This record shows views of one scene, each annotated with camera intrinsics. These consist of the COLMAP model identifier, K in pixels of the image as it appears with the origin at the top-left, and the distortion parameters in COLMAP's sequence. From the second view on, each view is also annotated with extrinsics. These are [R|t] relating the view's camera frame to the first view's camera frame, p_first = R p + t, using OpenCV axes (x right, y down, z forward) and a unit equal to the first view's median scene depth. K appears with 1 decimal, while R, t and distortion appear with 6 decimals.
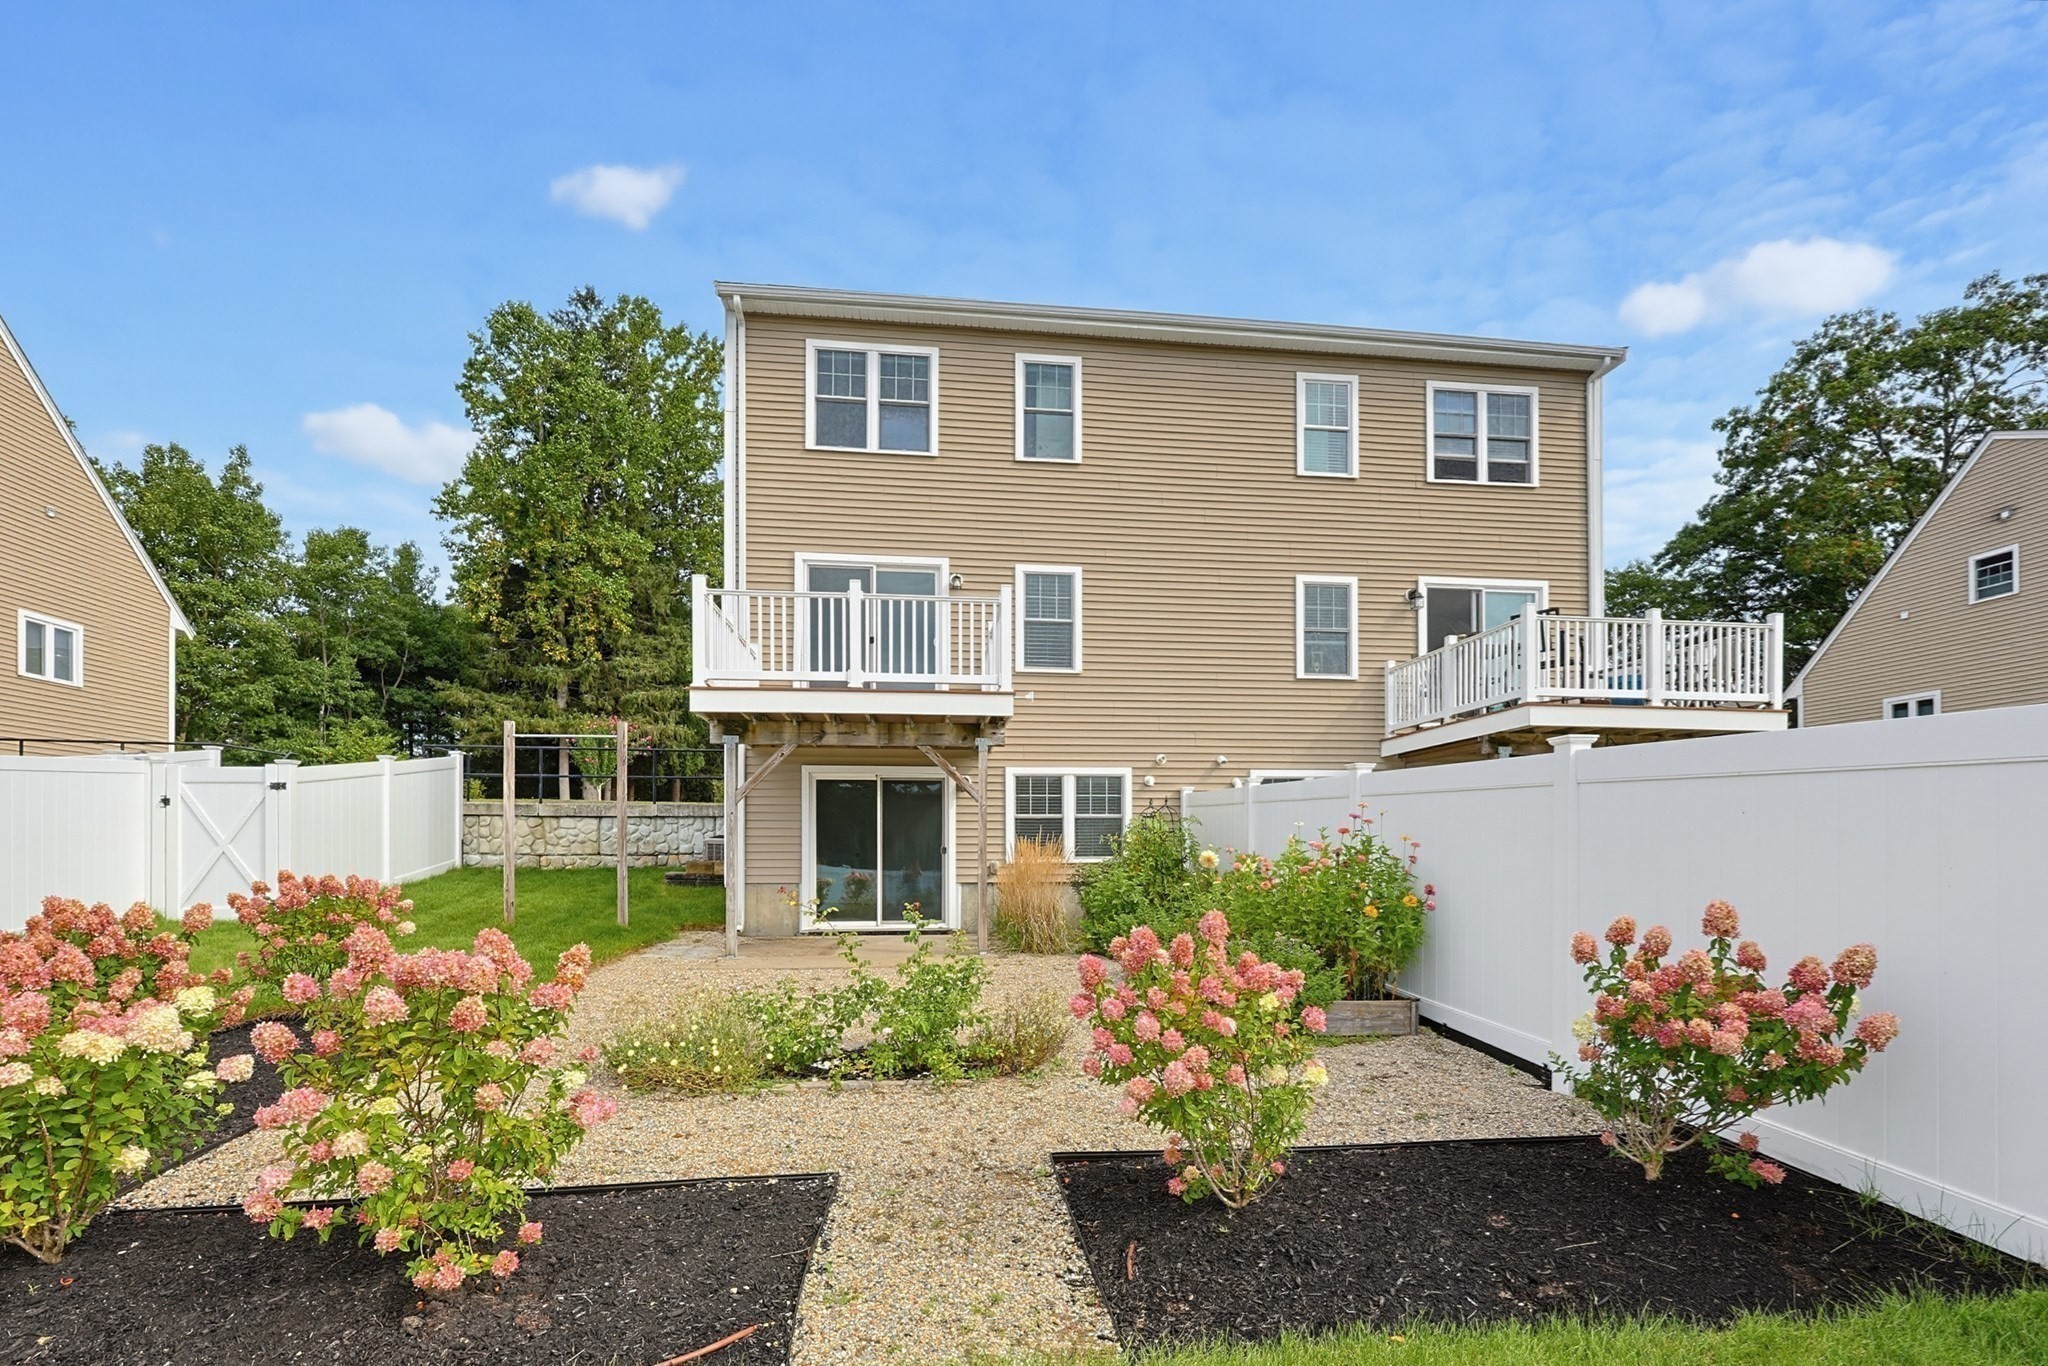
lens RADIAL K [[859.5, 0, 1027.7], [0, 859.5, 849.7], [0, 0, 1]] dist [-0.000343, 0.000439]
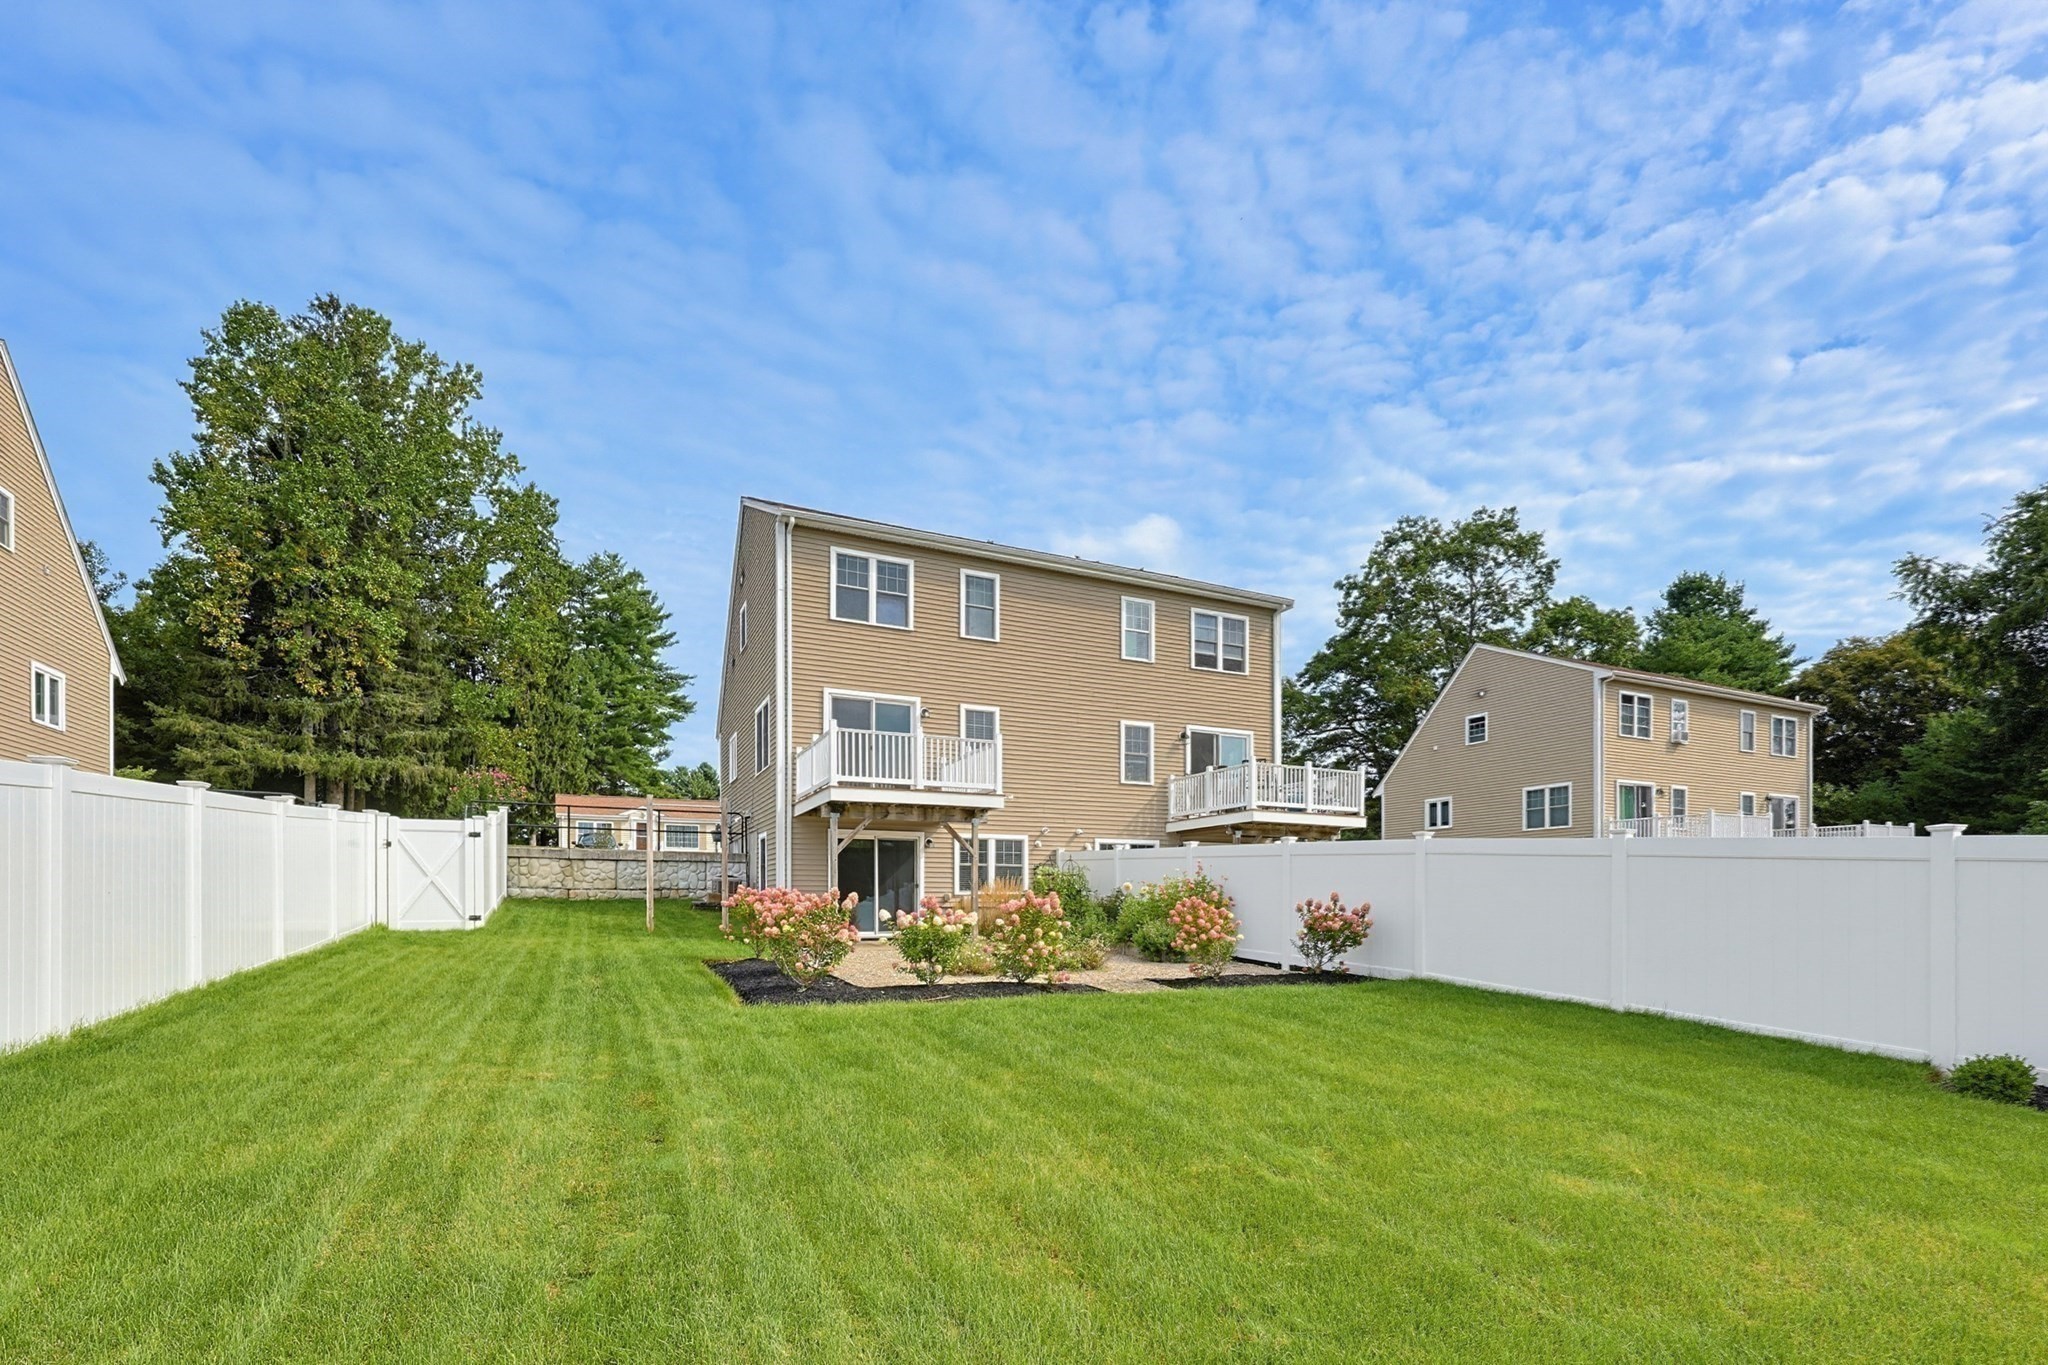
lens RADIAL K [[829.9, 0, 1001.1], [0, 829.9, 908.6], [0, 0, 1]] dist [0.001189, 0.000082]
pose [[0.957615, 0.000351, 0.288050, -0.362722], [-0.003430, 0.999942, 0.010182, 0.025037], [-0.288030, -0.010738, 0.957561, -0.455075]]
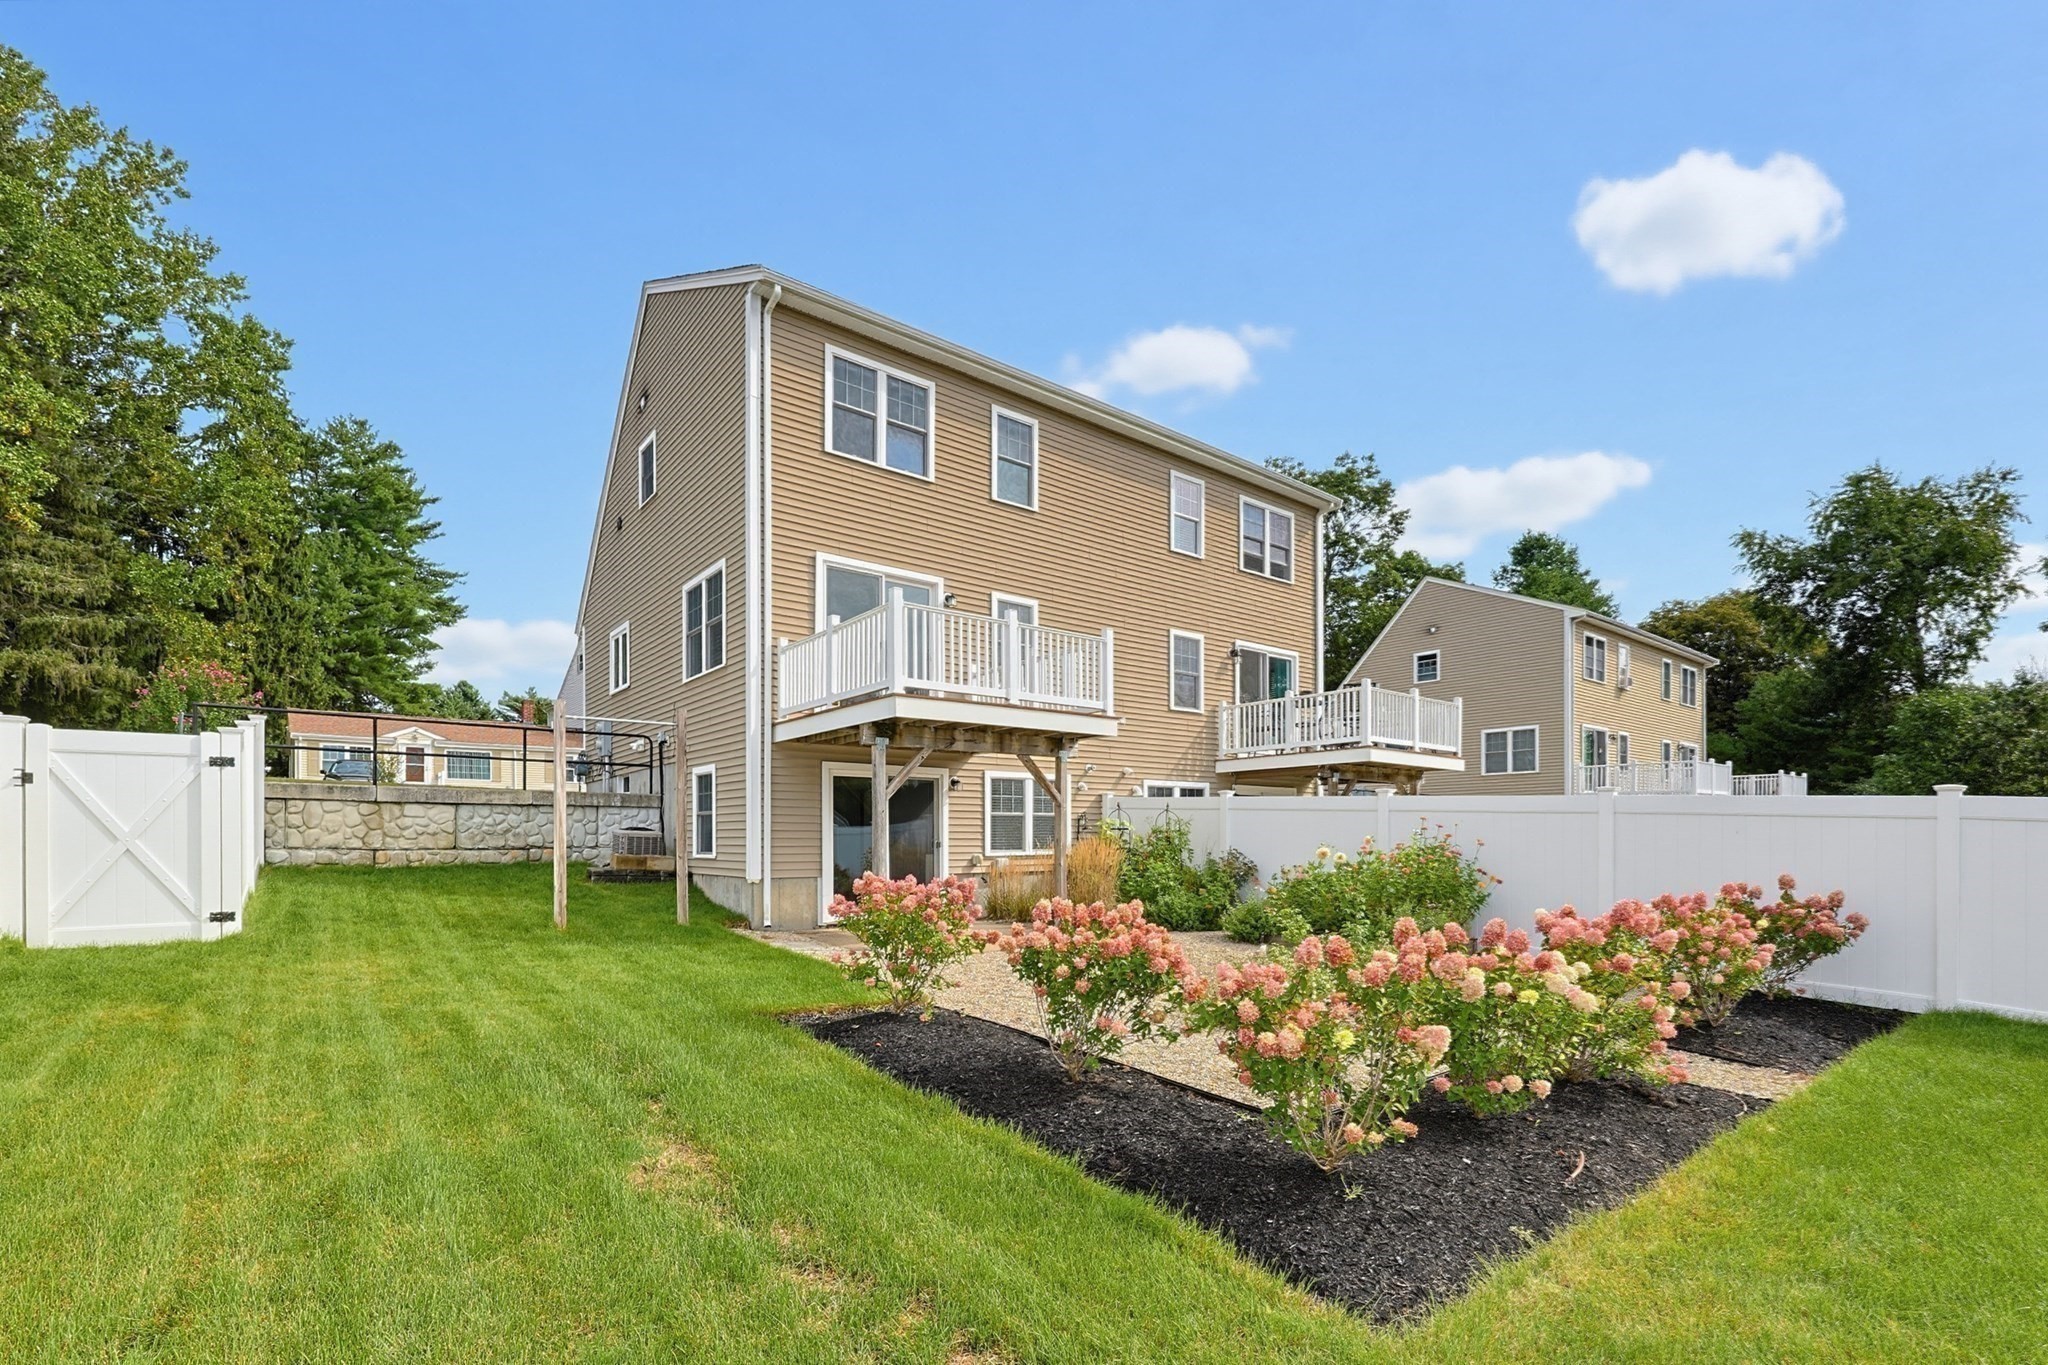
lens RADIAL K [[855.8, 0, 996.9], [0, 855.8, 839.5], [0, 0, 1]] dist [-0.000012, -0.000297]
pose [[0.874759, 0.000878, 0.484557, -0.530326], [-0.002266, 0.999995, 0.002278, -0.007762], [-0.484552, -0.003090, 0.874757, 0.010638]]
